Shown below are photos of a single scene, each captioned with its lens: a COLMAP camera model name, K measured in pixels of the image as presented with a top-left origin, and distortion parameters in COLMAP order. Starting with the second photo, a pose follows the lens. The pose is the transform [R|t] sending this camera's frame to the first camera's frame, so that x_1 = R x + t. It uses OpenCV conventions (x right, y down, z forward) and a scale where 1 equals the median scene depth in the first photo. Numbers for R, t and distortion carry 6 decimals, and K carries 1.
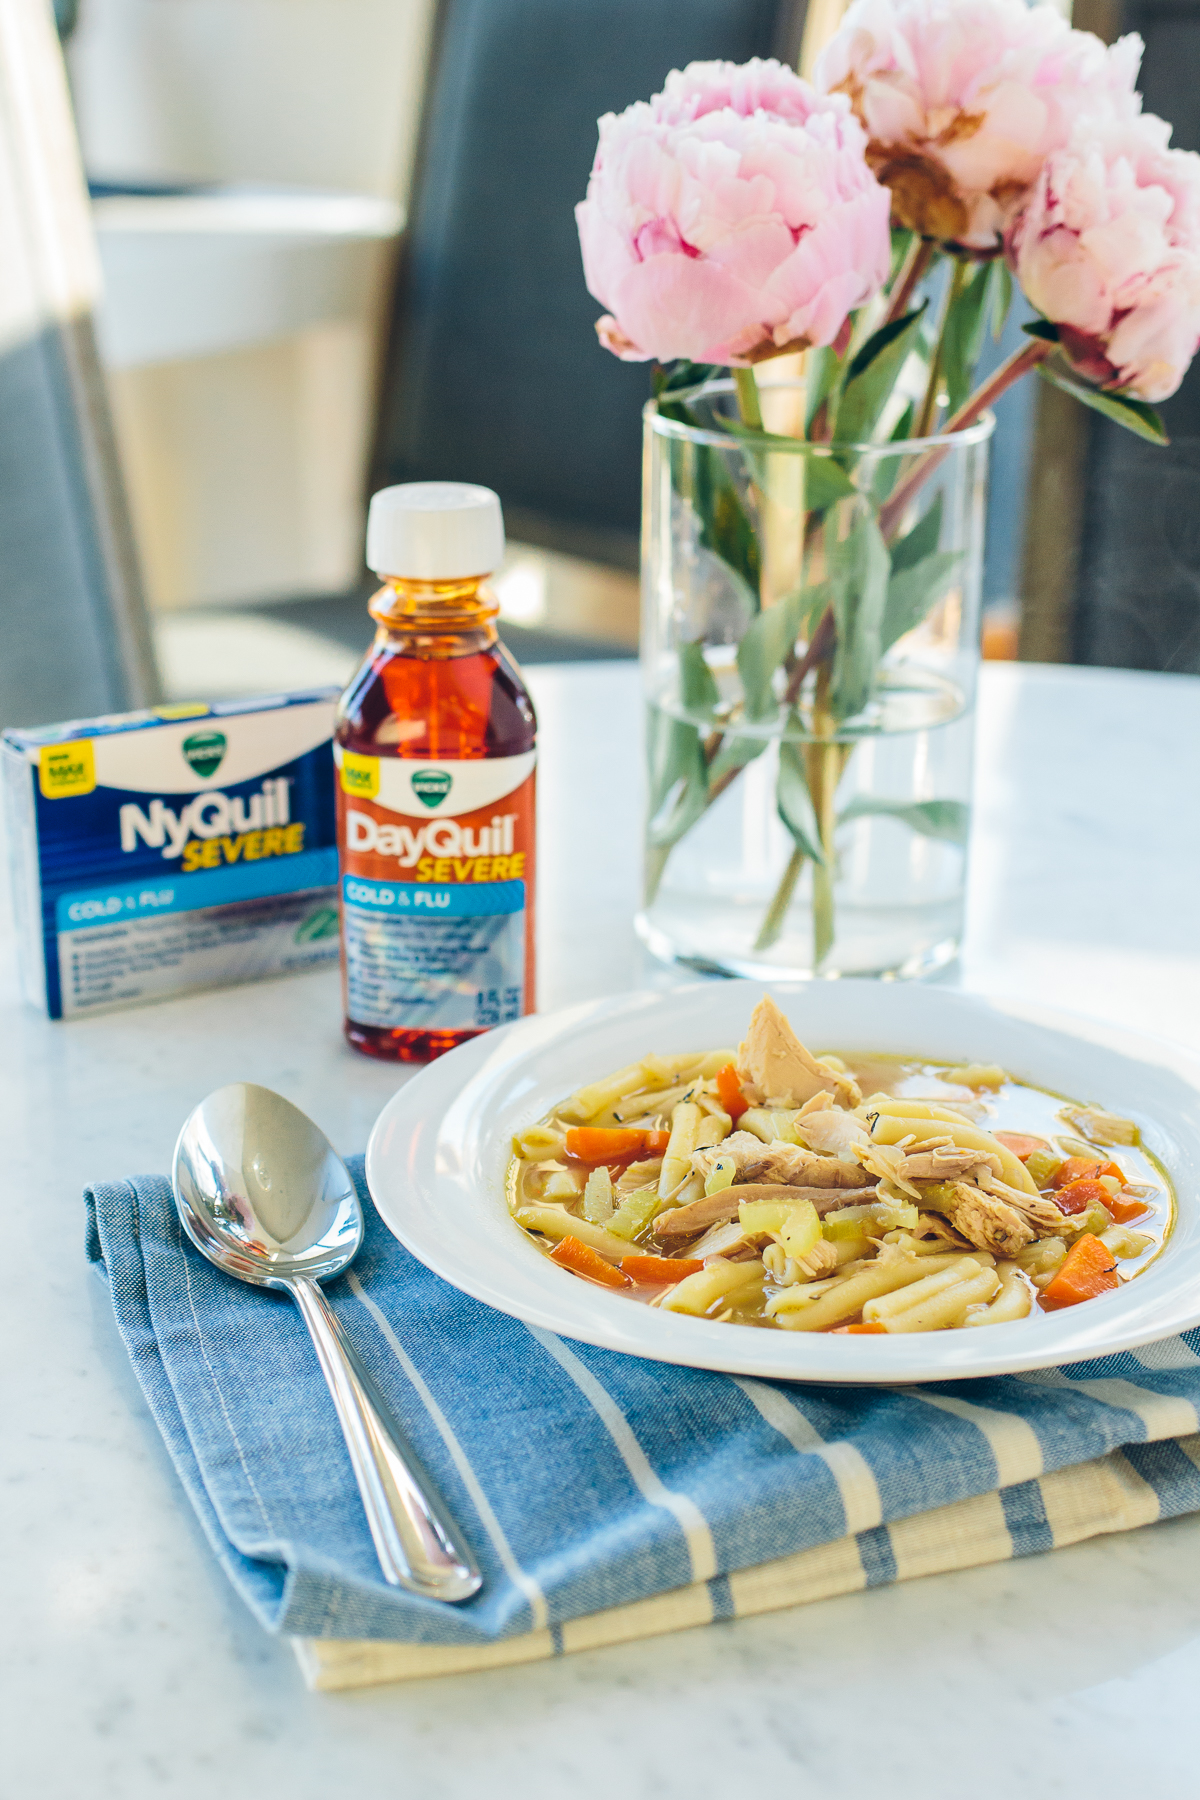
lens RADIAL K [[3140.2, 0, 600.0], [0, 3140.2, 900.0], [0, 0, 1]] dist [-0.059012, -0.041184]
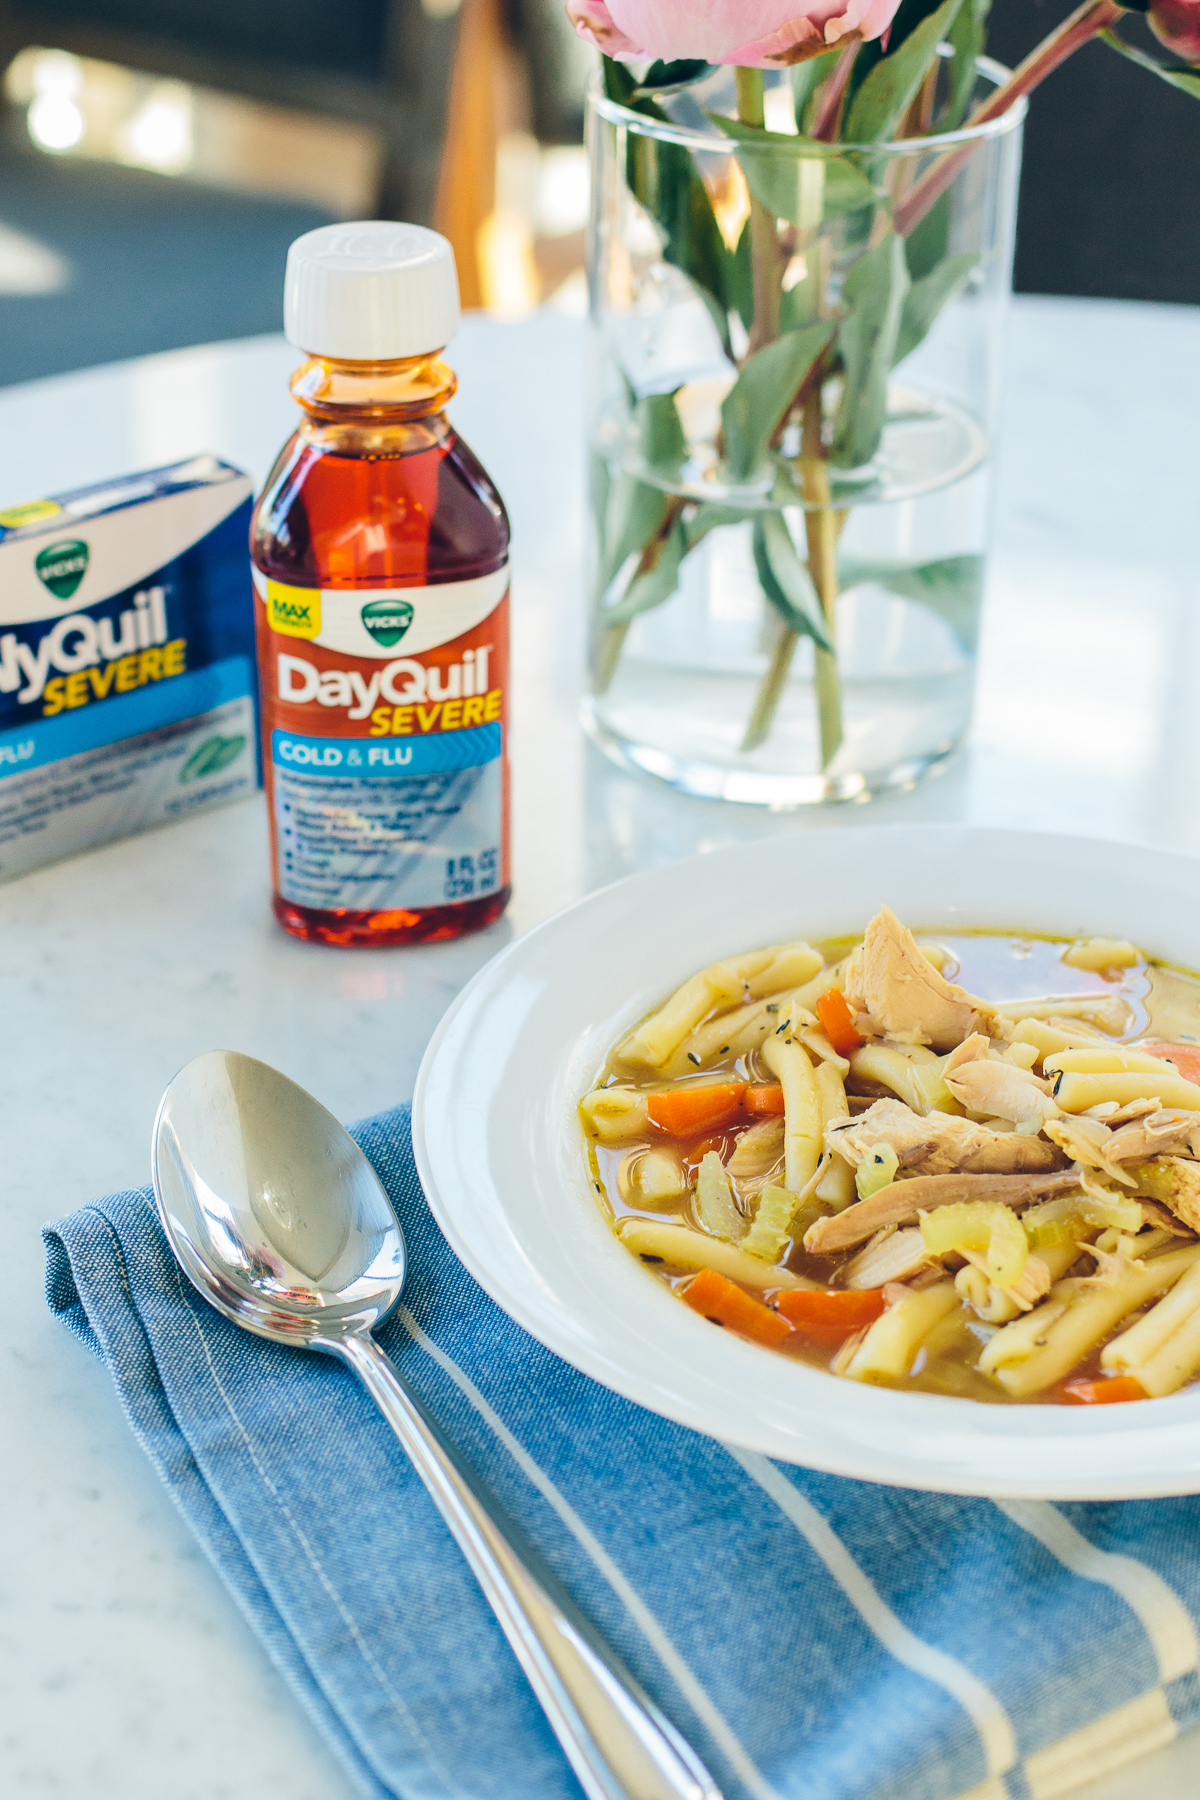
lens RADIAL K [[3140.2, 0, 600.0], [0, 3140.2, 900.0], [0, 0, 1]] dist [-0.059012, -0.041184]
pose [[0.985490, -0.079397, 0.150017, -0.141849], [0.049186, 0.979510, 0.195299, -0.134768], [-0.162449, -0.185086, 0.969202, 0.246725]]
